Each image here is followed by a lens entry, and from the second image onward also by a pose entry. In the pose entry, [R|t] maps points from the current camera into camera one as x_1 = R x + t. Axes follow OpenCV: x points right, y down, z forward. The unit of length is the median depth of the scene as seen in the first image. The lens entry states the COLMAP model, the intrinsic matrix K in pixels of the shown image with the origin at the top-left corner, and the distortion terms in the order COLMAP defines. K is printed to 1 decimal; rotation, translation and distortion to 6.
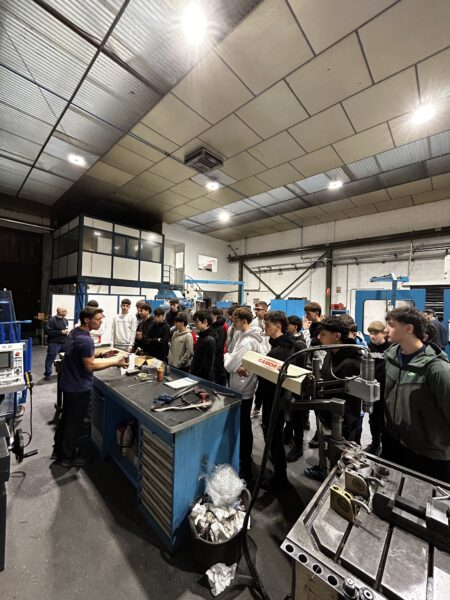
lens RADIAL K [[241.6, 0, 223.1], [0, 241.6, 299.4], [0, 0, 1]] dist [-0.002591, -0.000065]
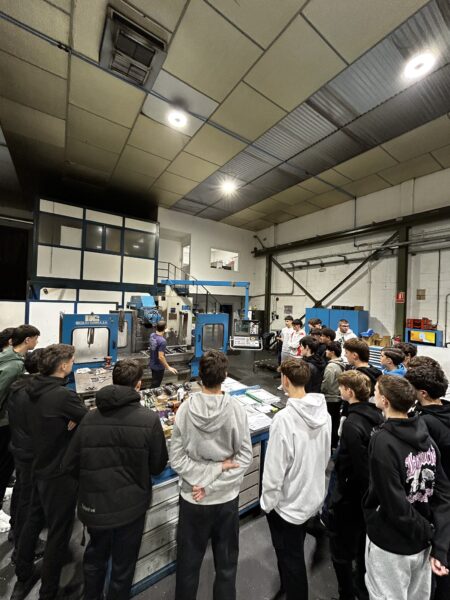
lens RADIAL K [[241.6, 0, 225.0], [0, 241.6, 300.0], [0, 0, 1]] dist [-0.002591, -0.000065]
pose [[0.975680, 0.006160, -0.219113, 0.139686], [-0.007331, 0.999963, -0.004531, -0.020128], [0.219077, 0.006027, 0.975689, 0.318799]]
